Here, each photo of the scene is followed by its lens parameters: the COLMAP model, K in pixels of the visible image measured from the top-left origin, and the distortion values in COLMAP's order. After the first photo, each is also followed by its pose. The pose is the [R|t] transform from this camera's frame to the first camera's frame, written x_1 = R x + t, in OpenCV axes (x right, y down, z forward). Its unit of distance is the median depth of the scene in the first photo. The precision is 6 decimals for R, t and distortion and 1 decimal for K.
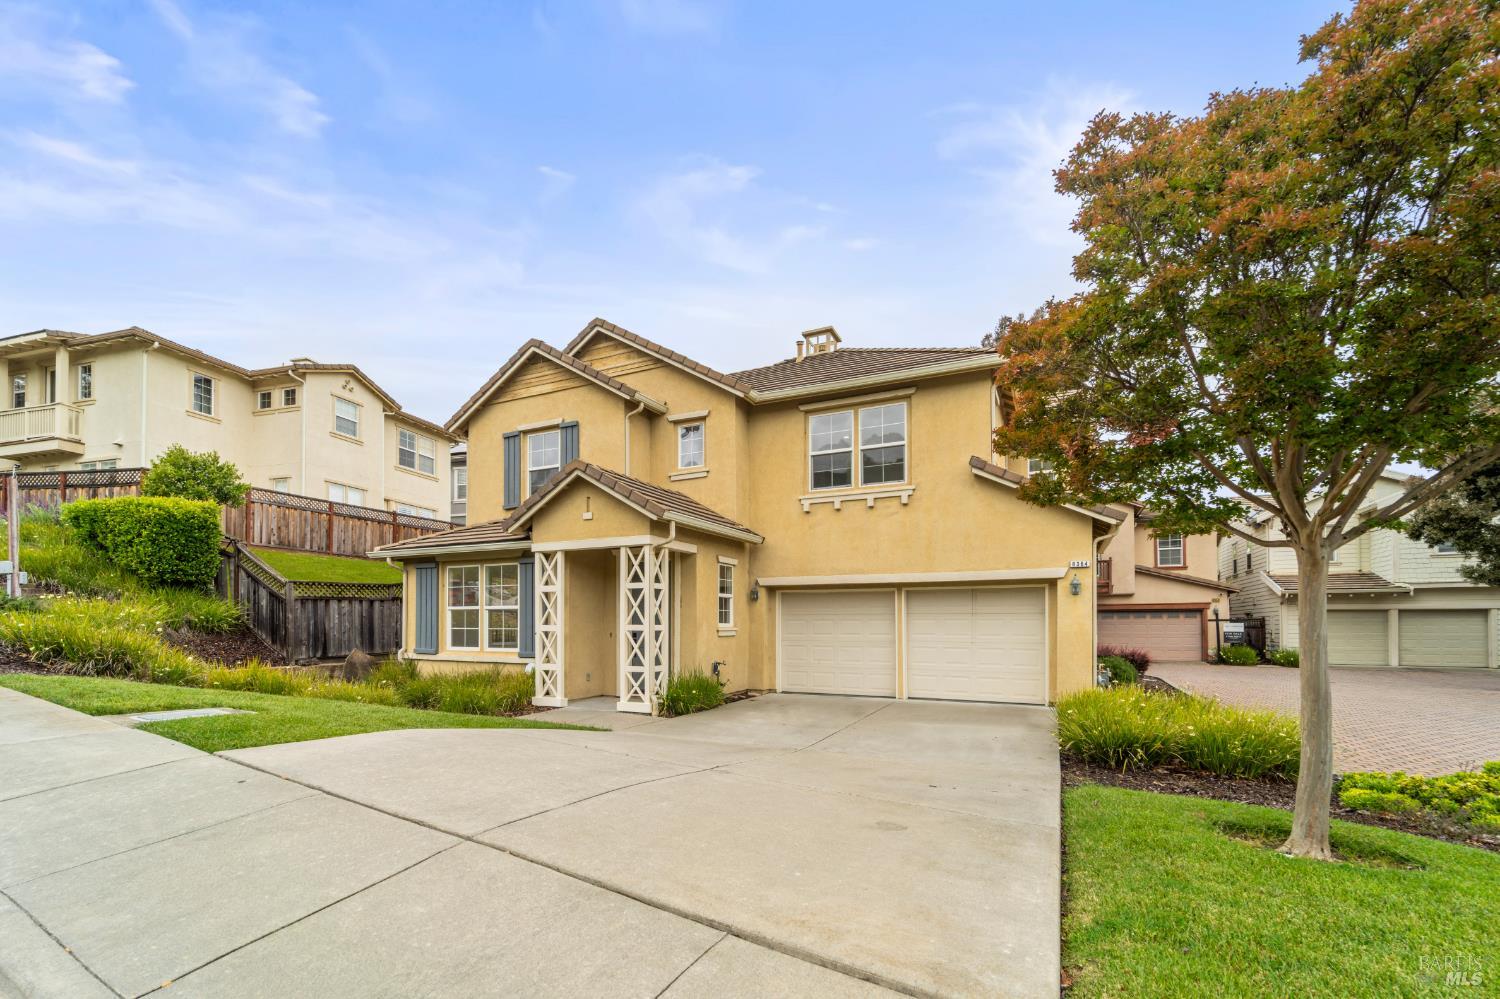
lens RADIAL K [[601.5, 0, 758.2], [0, 601.5, 612.9], [0, 0, 1]] dist [-0.006538, 0.000120]
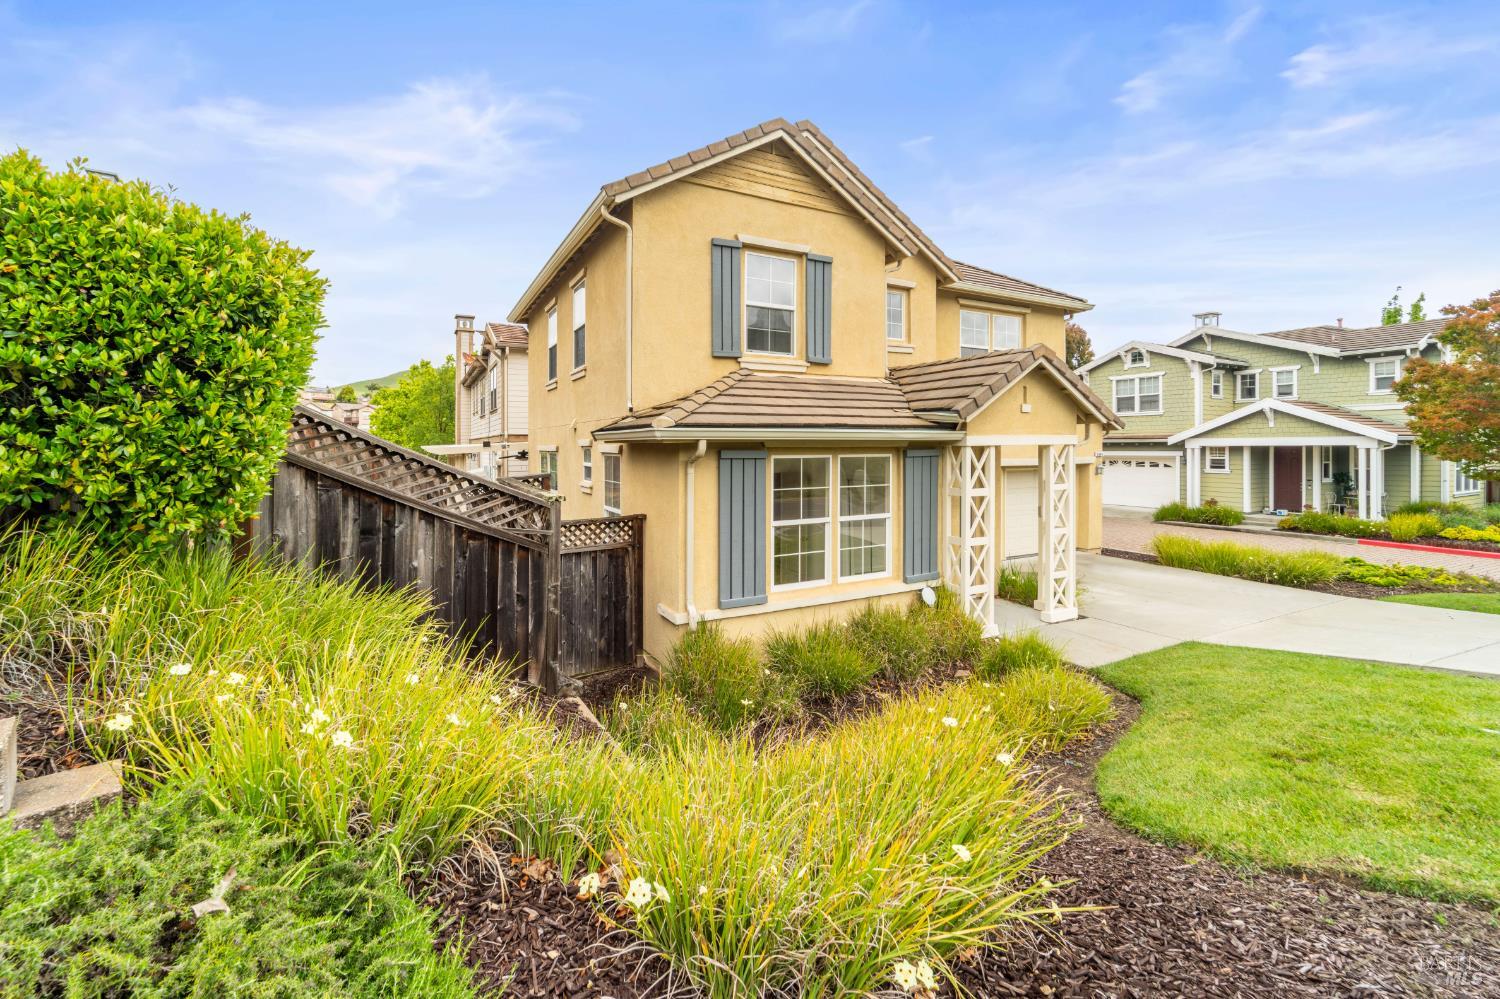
lens RADIAL K [[601.5, 0, 725.3], [0, 601.5, 447.6], [0, 0, 1]] dist [-0.006538, 0.000120]
pose [[0.630237, -0.007834, 0.776363, -1.022913], [-0.006883, 0.999853, 0.015677, -0.095241], [-0.776372, -0.015224, 0.630091, 0.652601]]
